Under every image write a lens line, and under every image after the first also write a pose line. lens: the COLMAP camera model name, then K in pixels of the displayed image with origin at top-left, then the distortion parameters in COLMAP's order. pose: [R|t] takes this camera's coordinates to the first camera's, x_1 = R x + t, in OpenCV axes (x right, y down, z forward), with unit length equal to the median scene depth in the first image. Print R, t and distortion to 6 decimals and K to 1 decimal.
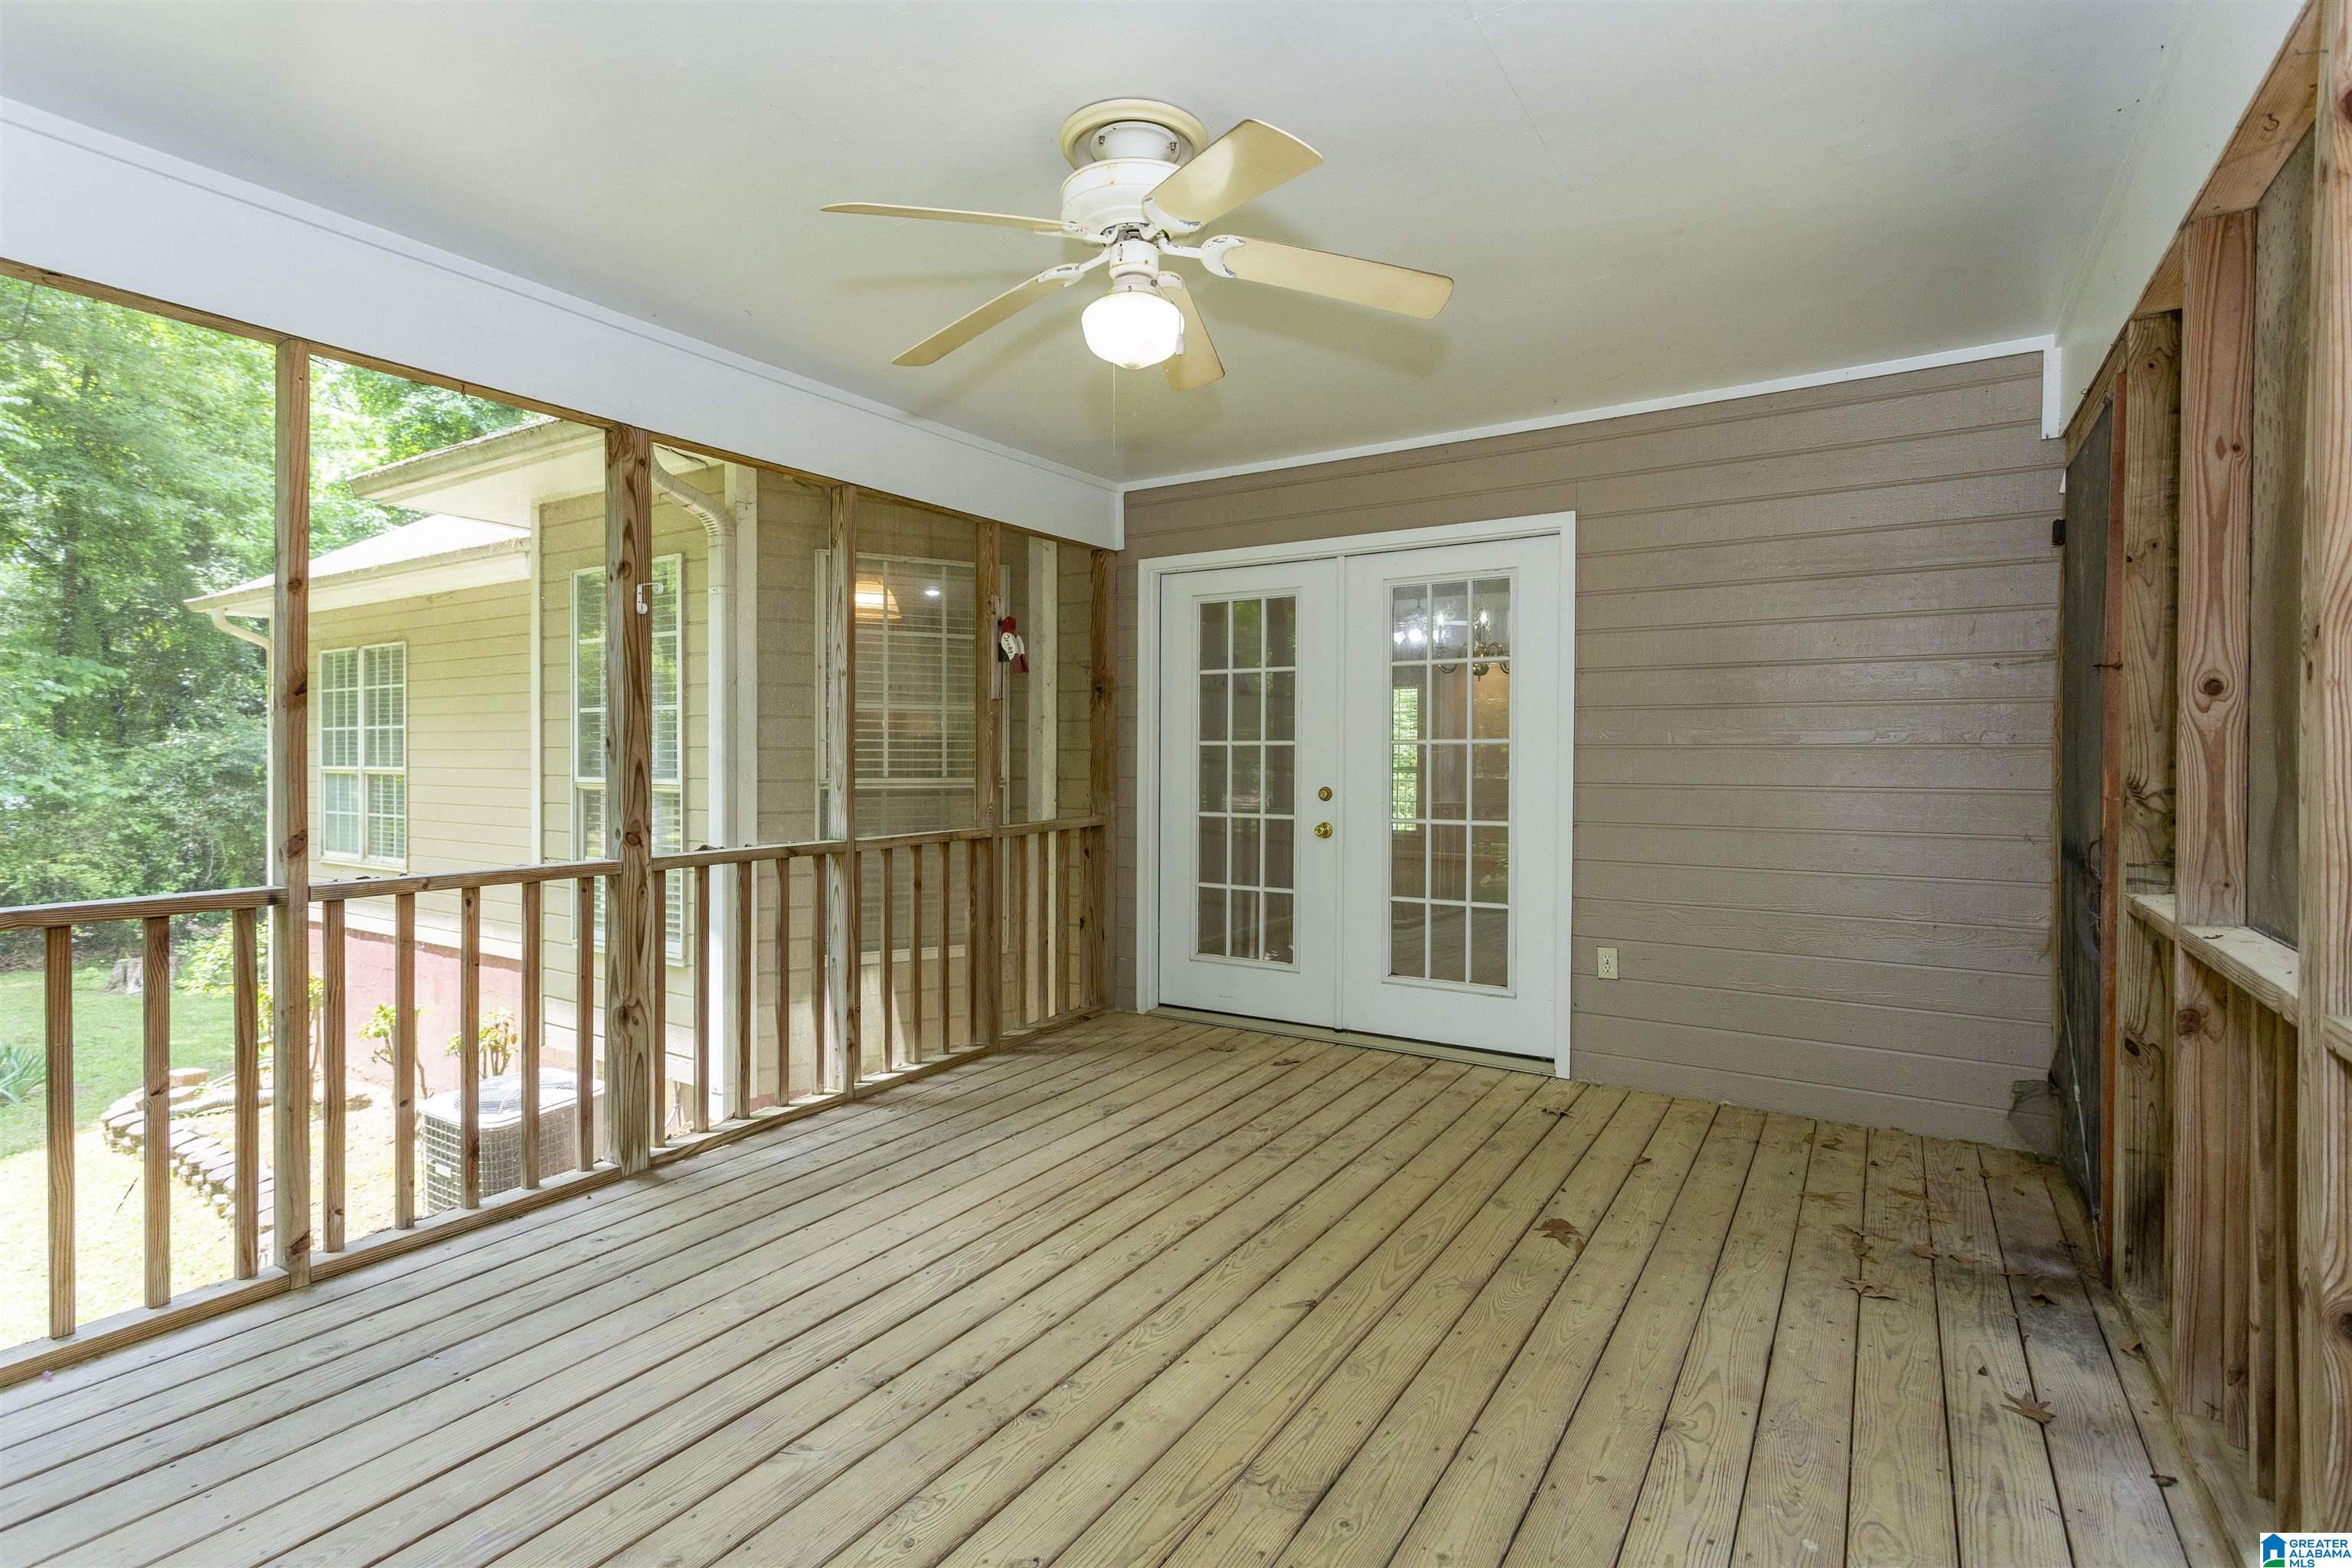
lens RADIAL K [[1112.7, 0, 1177.0], [0, 1112.7, 763.9], [0, 0, 1]] dist [0.003738, 0.000722]
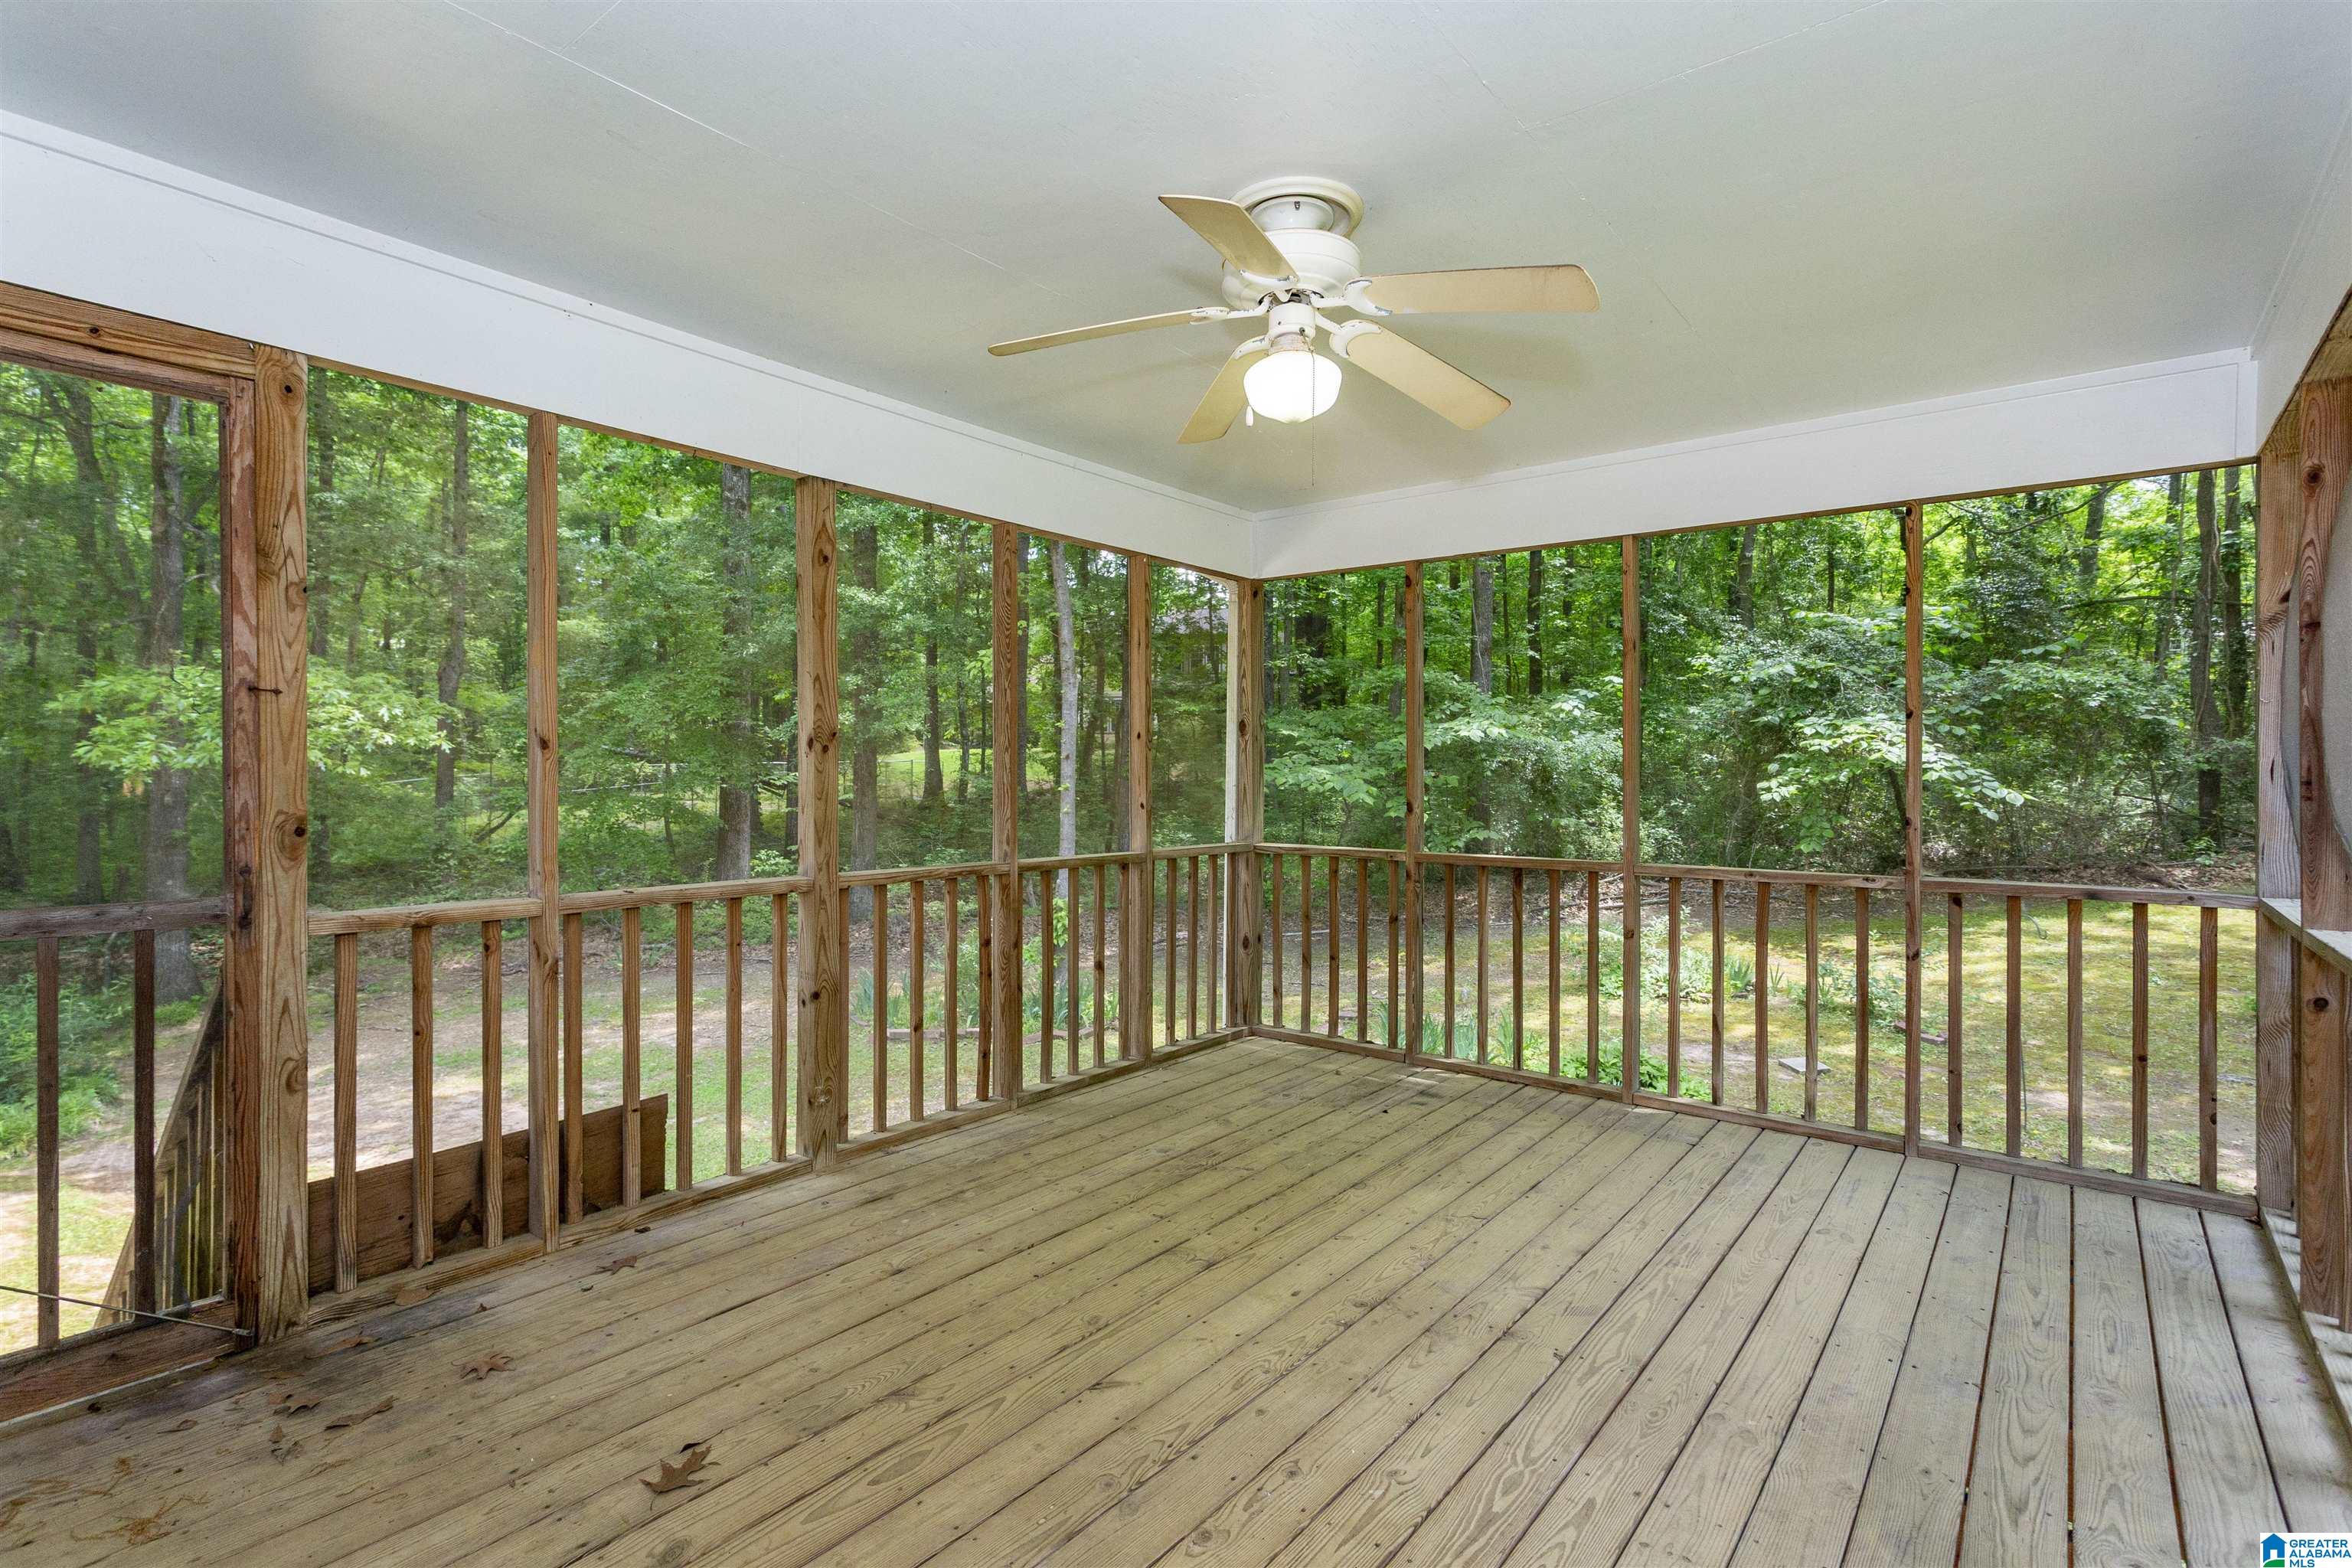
lens RADIAL K [[1112.7, 0, 1186.6], [0, 1112.7, 772.3], [0, 0, 1]] dist [0.003738, 0.000722]
pose [[-0.993856, -0.005372, 0.110549, -0.056248], [-0.003737, 0.999881, 0.014990, -0.037334], [-0.110616, 0.014485, -0.993758, 1.963994]]
